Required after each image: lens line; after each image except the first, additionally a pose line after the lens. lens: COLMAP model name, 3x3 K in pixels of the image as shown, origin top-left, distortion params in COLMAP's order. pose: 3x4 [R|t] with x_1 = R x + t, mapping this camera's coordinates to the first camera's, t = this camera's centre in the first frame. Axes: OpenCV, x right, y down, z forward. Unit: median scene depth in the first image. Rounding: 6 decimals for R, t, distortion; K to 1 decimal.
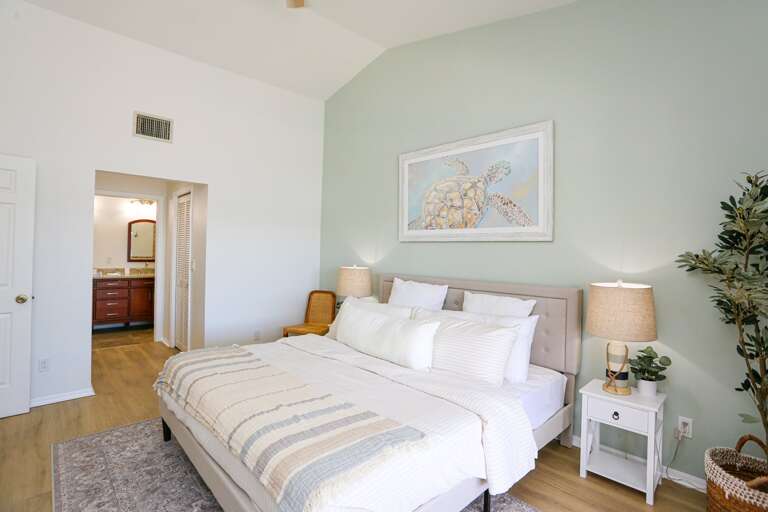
lens RADIAL K [[370.9, 0, 383.9], [0, 370.9, 250.1], [0, 0, 1]] dist [-0.046583, 0.015195]
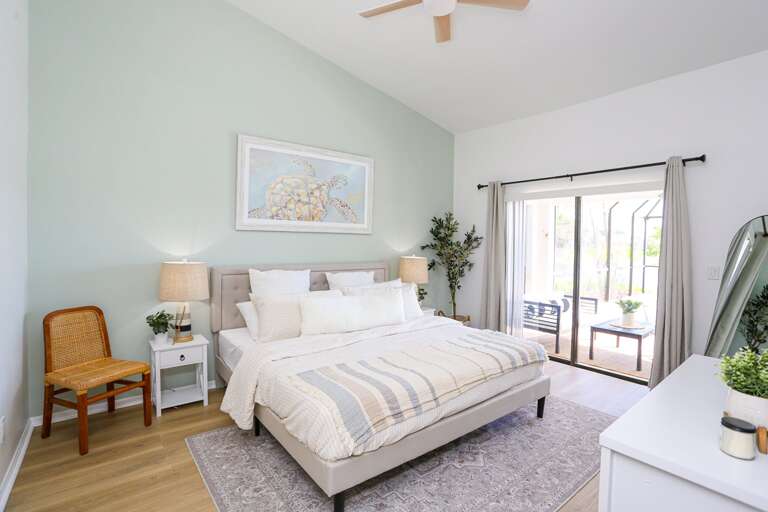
lens RADIAL K [[370.9, 0, 379.4], [0, 370.9, 242.0], [0, 0, 1]] dist [-0.046583, 0.015195]
pose [[0.119270, -0.019716, 0.992666, -0.933899], [-0.015439, 0.999645, 0.021709, -0.020548], [-0.992742, -0.017915, 0.118923, 0.628400]]
